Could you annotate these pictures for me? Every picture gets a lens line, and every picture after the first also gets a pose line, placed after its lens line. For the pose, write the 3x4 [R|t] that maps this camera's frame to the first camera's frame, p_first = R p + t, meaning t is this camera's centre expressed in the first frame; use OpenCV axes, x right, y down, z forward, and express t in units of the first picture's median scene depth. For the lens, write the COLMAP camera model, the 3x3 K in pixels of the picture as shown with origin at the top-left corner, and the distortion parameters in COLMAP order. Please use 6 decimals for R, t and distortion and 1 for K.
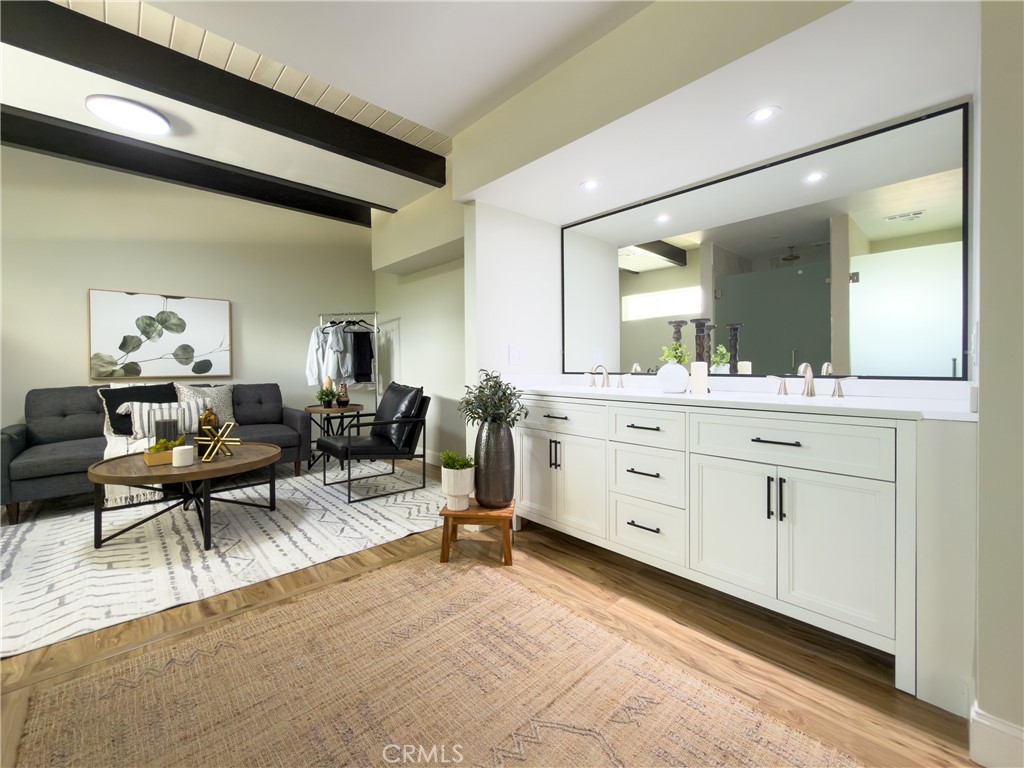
lens RADIAL K [[419.2, 0, 495.7], [0, 419.2, 370.6], [0, 0, 1]] dist [-0.000327, -0.000136]
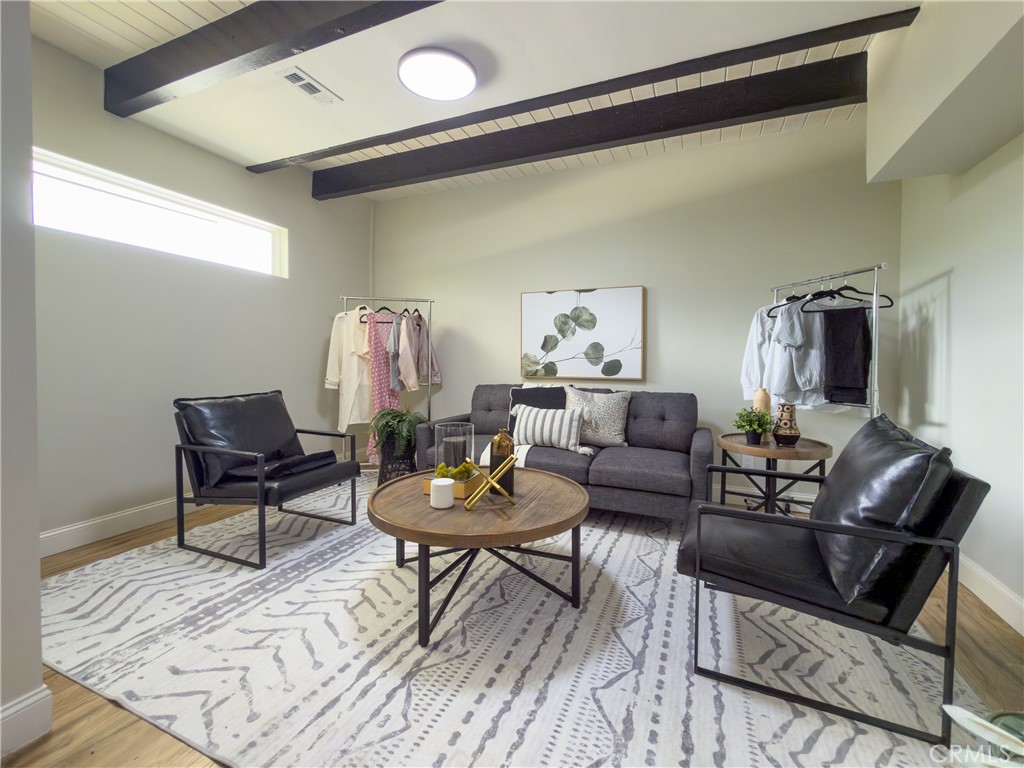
lens RADIAL K [[419.2, 0, 495.7], [0, 419.2, 370.6], [0, 0, 1]] dist [-0.000327, -0.000136]
pose [[0.413278, 0.032464, -0.910026, -0.019930], [-0.022202, 0.999426, 0.025571, -0.021940], [0.910334, 0.009637, 0.413762, 0.468808]]
